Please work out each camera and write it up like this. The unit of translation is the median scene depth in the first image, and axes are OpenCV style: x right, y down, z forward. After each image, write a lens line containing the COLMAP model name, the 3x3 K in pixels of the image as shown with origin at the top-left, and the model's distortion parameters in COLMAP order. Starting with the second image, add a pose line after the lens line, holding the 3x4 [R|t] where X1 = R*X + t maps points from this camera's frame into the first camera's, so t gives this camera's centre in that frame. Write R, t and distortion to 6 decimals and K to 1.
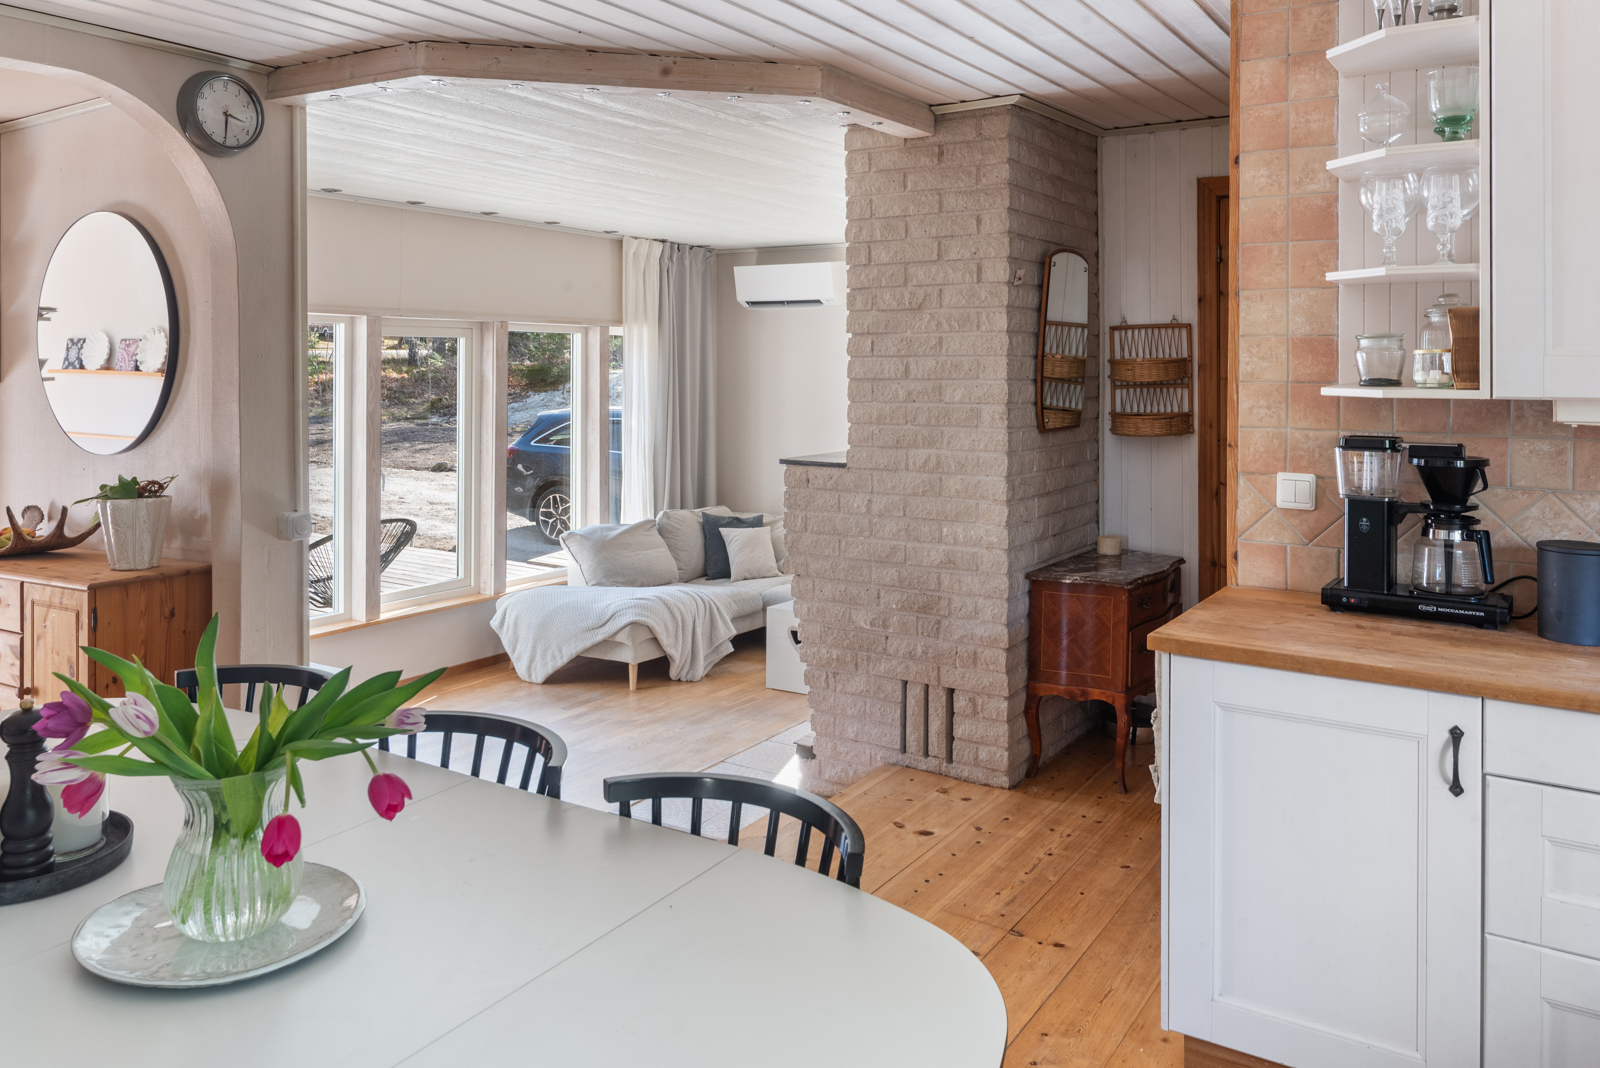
lens RADIAL K [[1214.6, 0, 765.6], [0, 1214.6, 349.1], [0, 0, 1]] dist [0.027749, -0.011249]
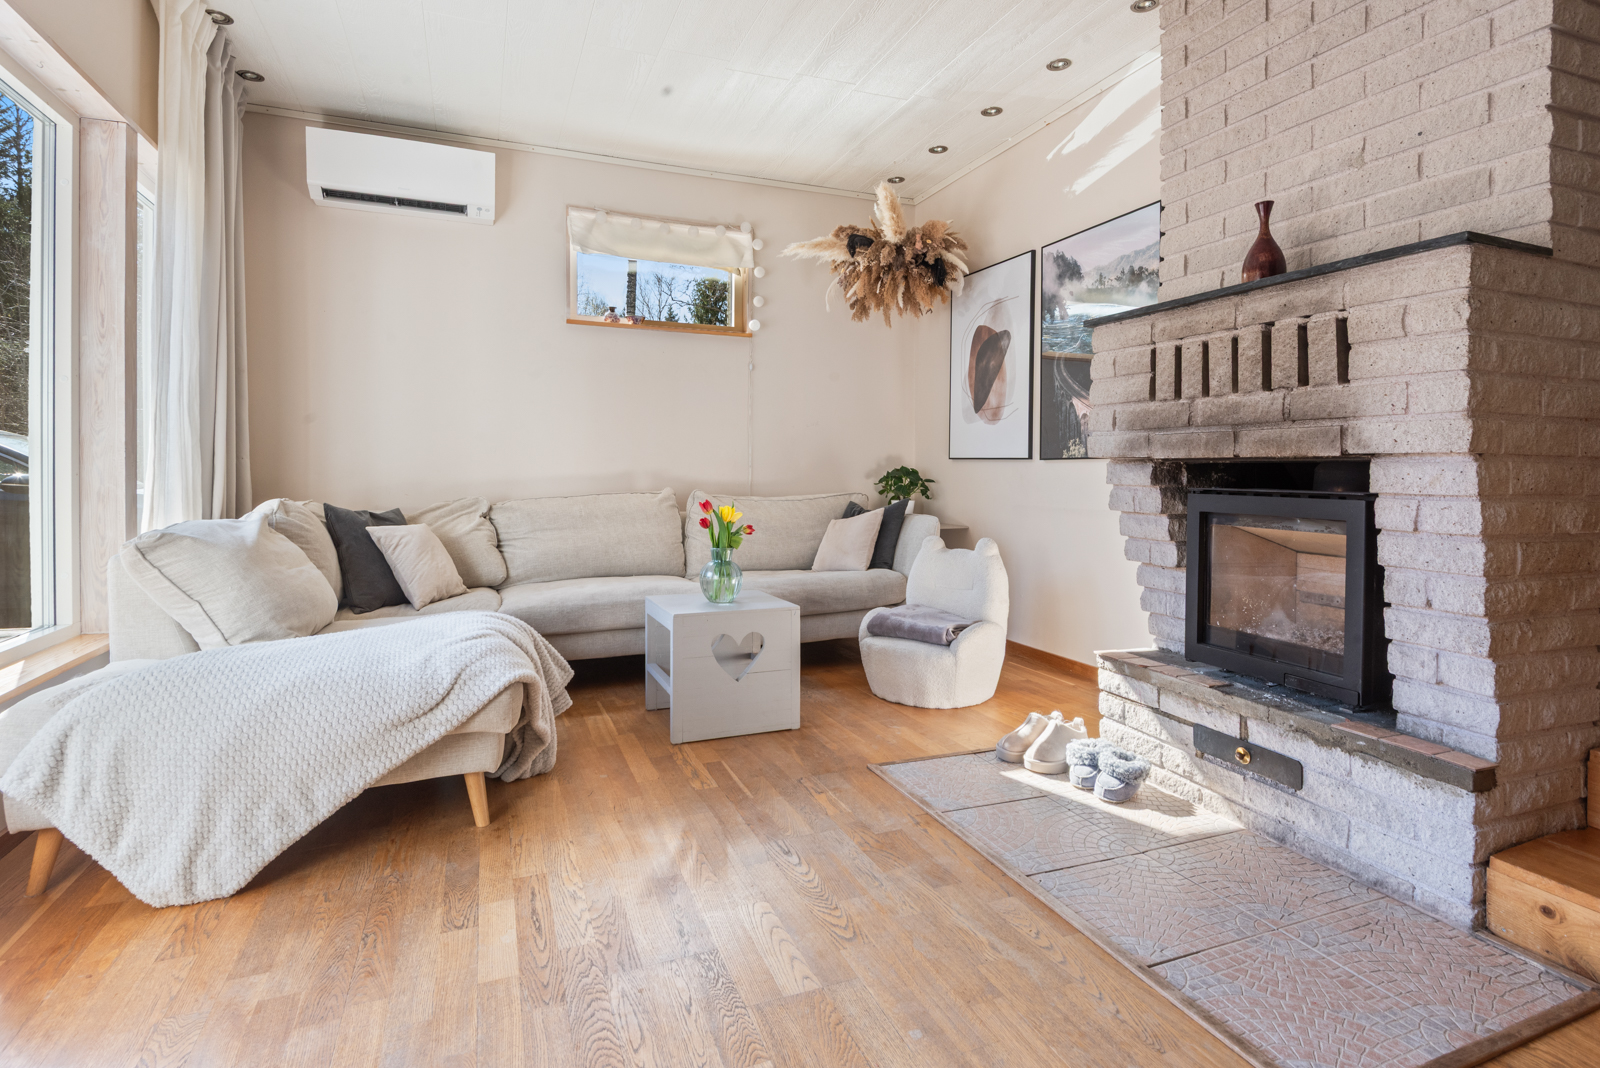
lens RADIAL K [[791.1, 0, 791.3], [0, 791.1, 476.1], [0, 0, 1]] dist [-0.001302, -0.006759]
pose [[0.566876, -0.003204, 0.823797, -0.507342], [-0.022576, 0.999556, 0.019423, 0.232217], [-0.823494, -0.029608, 0.566552, 1.256376]]
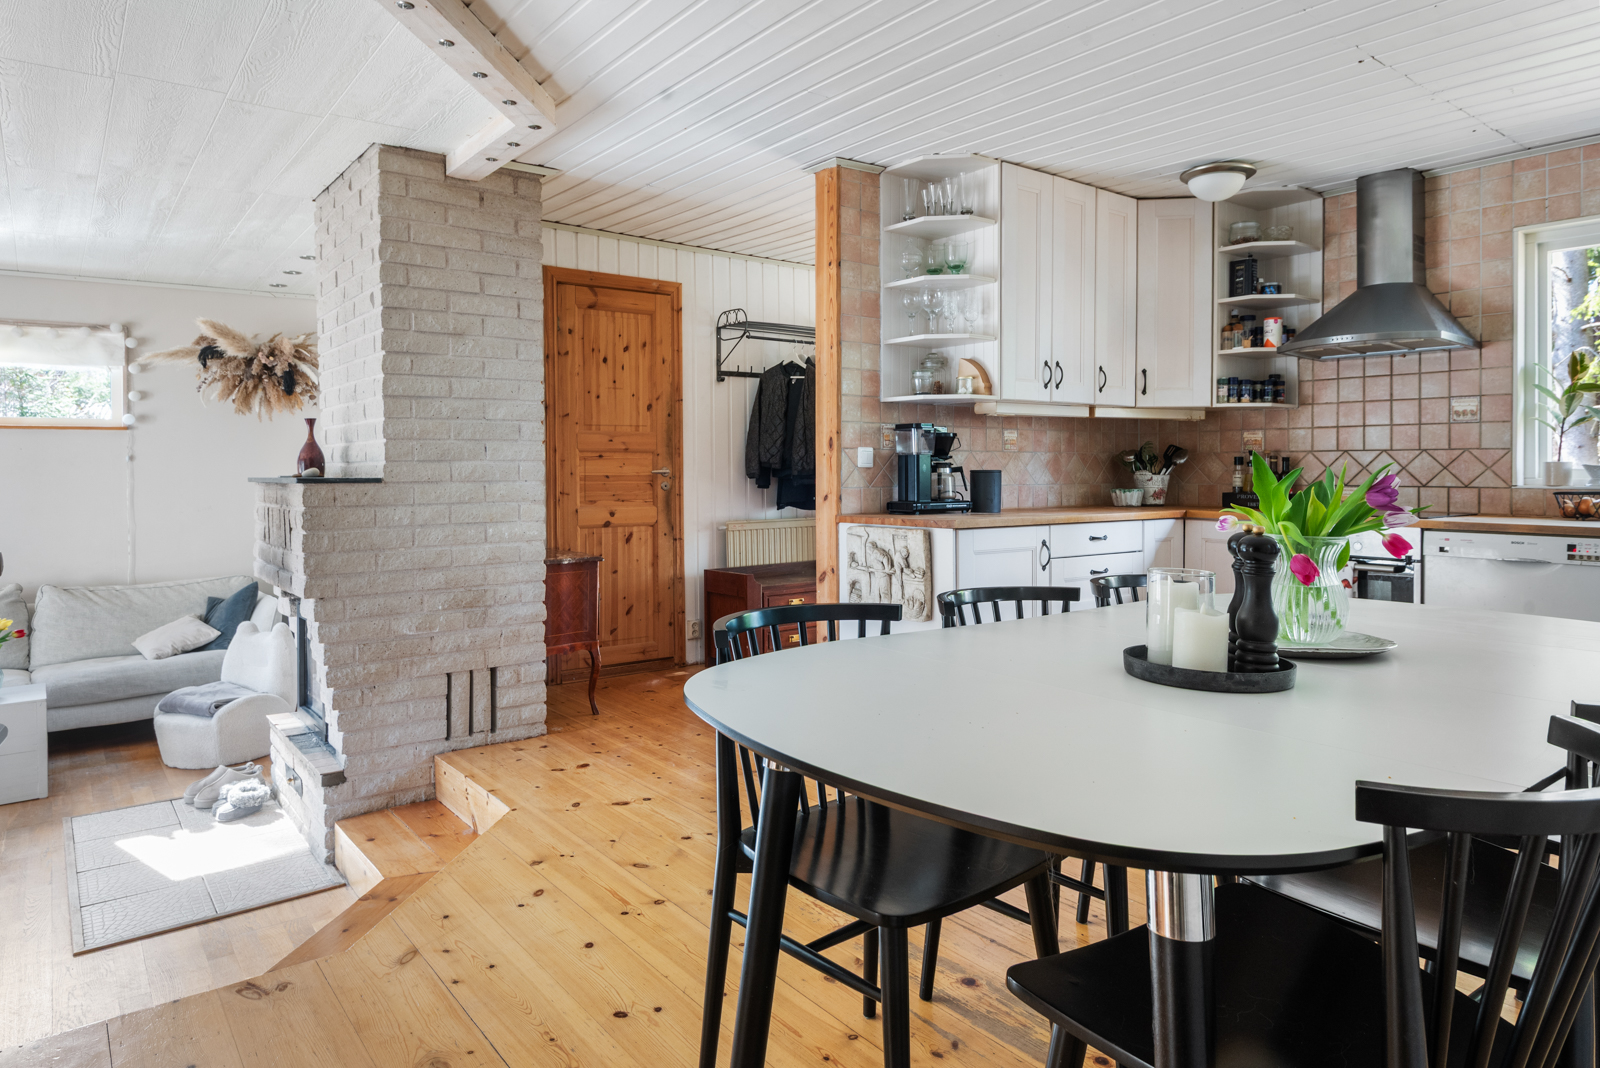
lens RADIAL K [[982.8, 0, 803.1], [0, 982.8, 468.3], [0, 0, 1]] dist [0.028992, -0.023886]
pose [[0.310572, -0.001488, 0.950549, -0.707991], [-0.002034, 0.999995, 0.002230, 0.096362], [-0.950548, -0.002626, 0.310567, 0.476958]]
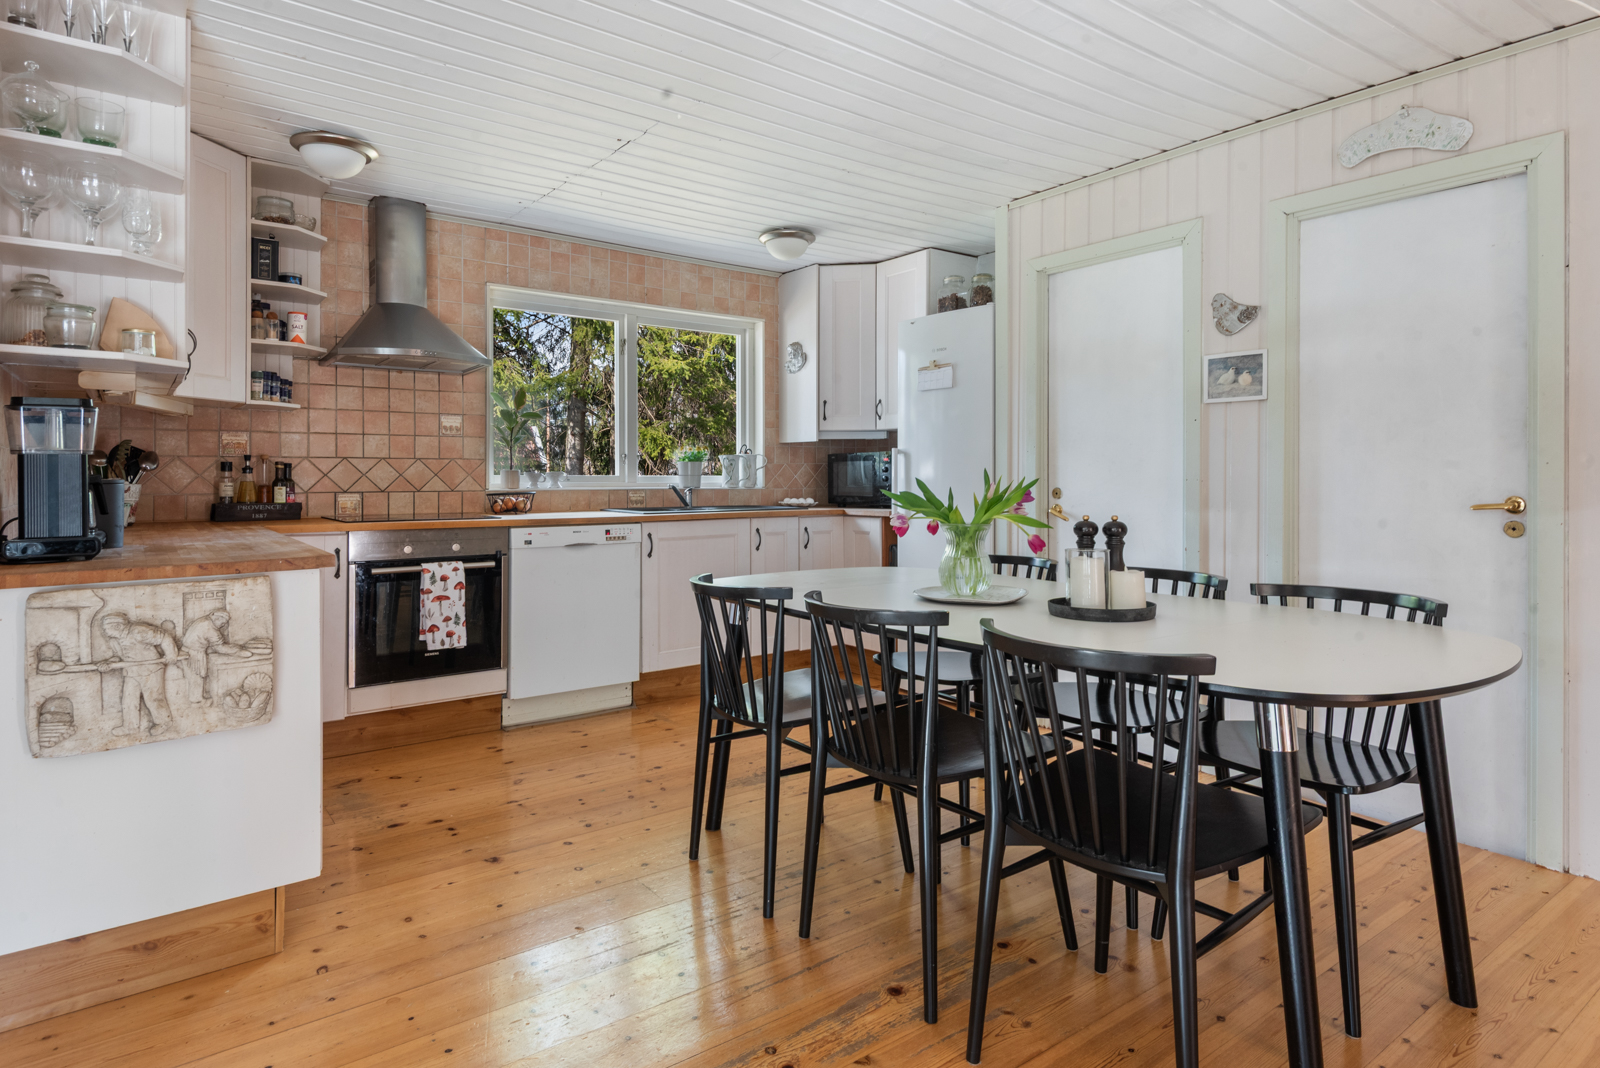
lens RADIAL K [[884.0, 0, 795.5], [0, 884.0, 484.0], [0, 0, 1]] dist [0.021691, -0.011086]
pose [[-0.941442, -0.008712, 0.337062, -0.263276], [-0.005187, 0.999922, 0.011357, 0.093502], [-0.337134, 0.008944, -0.941414, 1.051147]]
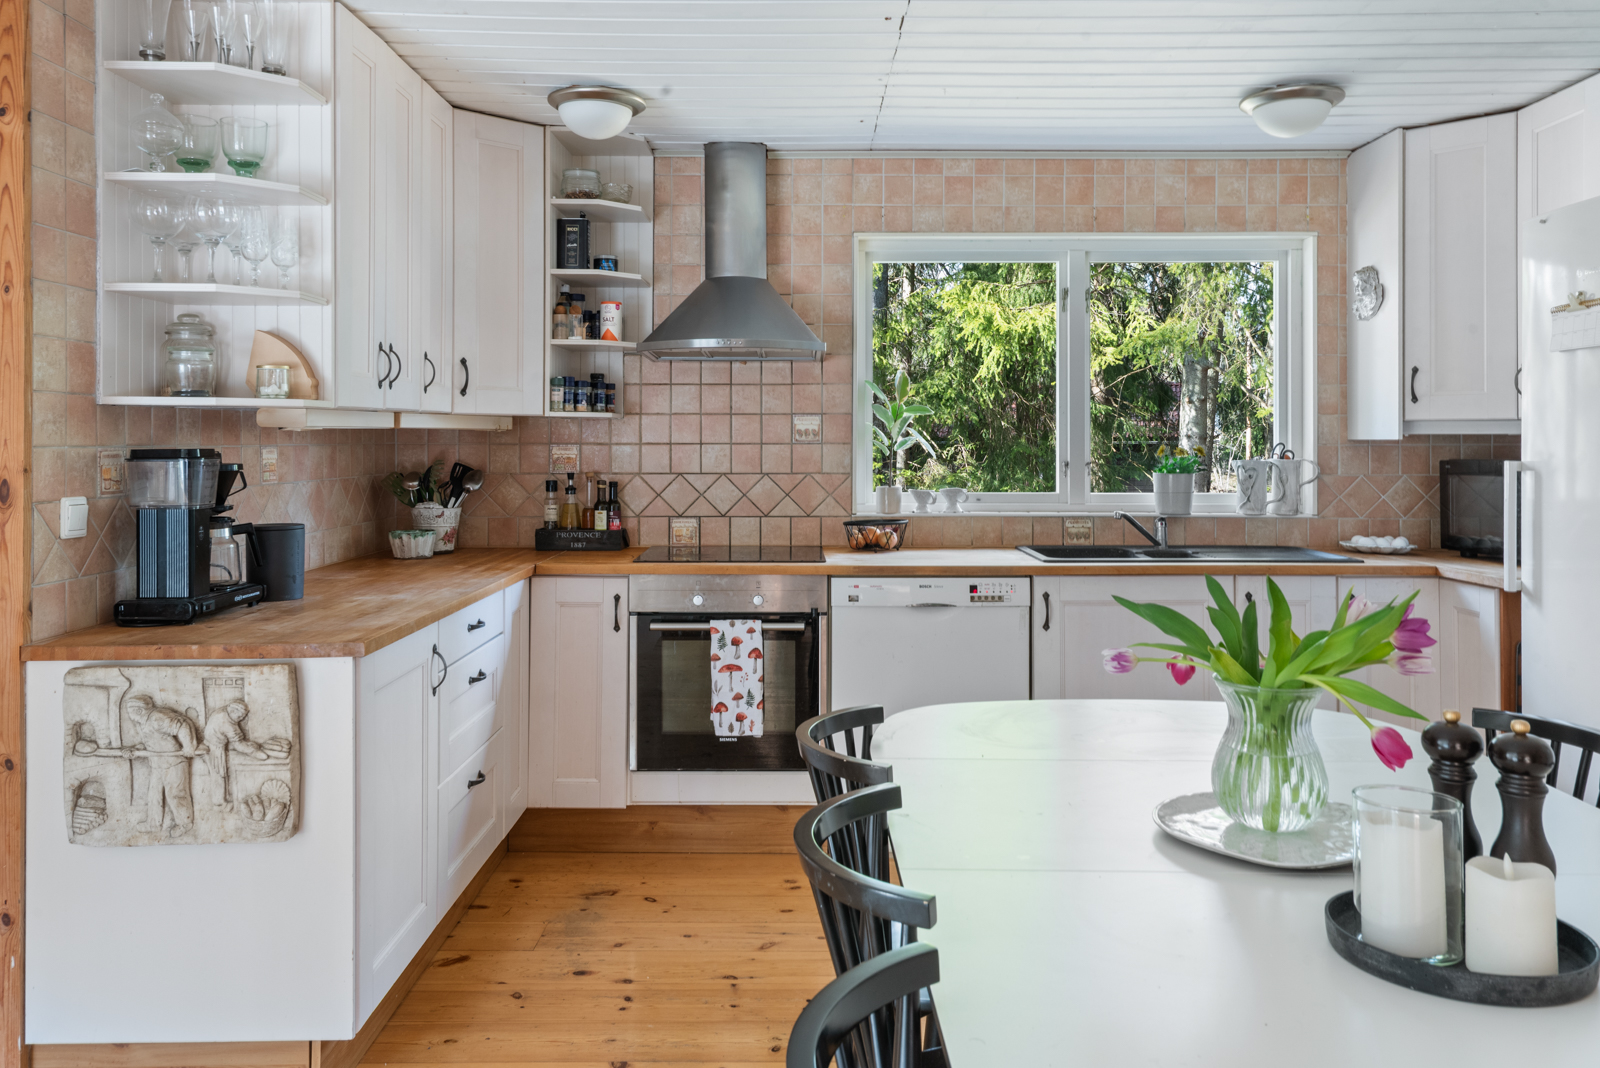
lens RADIAL K [[1214.6, 0, 797.9], [0, 1214.6, 444.2], [0, 0, 1]] dist [0.027749, -0.011249]
pose [[-0.550764, -0.005533, 0.834643, -0.435016], [-0.003175, 0.999985, 0.004534, 0.043174], [-0.834655, -0.000152, -0.550773, 0.780110]]
